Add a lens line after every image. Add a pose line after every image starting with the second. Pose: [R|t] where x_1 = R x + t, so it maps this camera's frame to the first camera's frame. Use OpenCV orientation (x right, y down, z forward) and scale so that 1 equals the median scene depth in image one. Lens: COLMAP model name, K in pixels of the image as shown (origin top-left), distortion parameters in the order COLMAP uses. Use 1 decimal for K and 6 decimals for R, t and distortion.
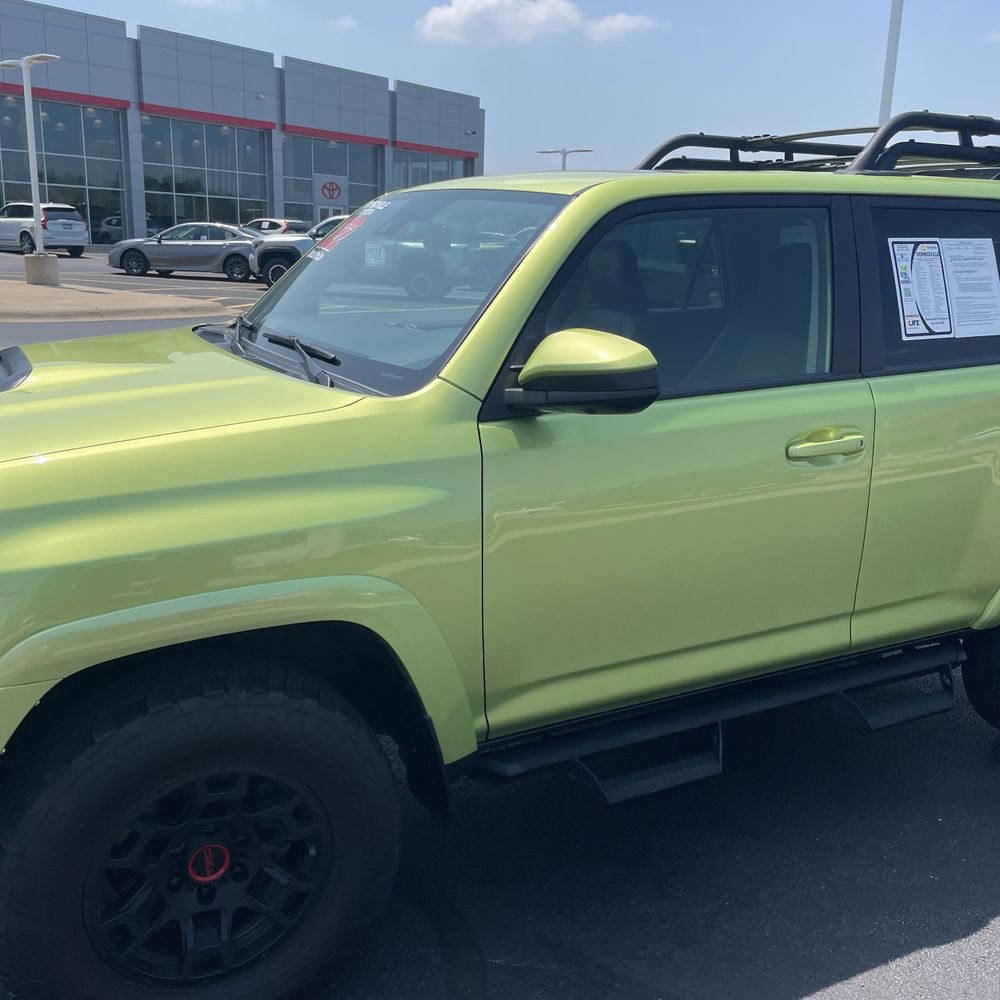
lens RADIAL K [[1025.7, 0, 483.5], [0, 1025.7, 488.9], [0, 0, 1]] dist [0.055674, 0.000000]
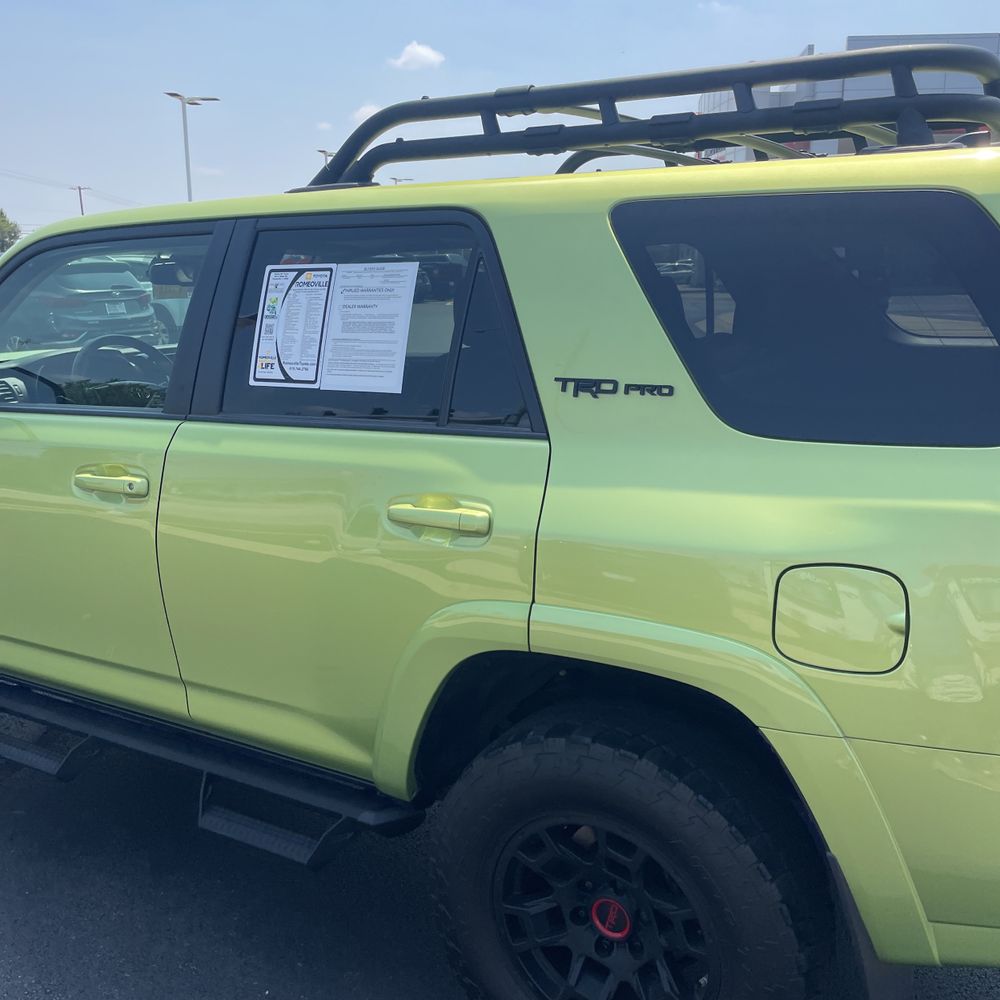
lens RADIAL K [[1025.7, 0, 509.4], [0, 1025.7, 494.9], [0, 0, 1]] dist [0.055674, 0.000000]
pose [[0.521157, 0.155517, -0.839172, 1.227921], [-0.186442, 0.980255, 0.065876, -0.149569], [0.832847, 0.122125, 0.539862, 0.730358]]
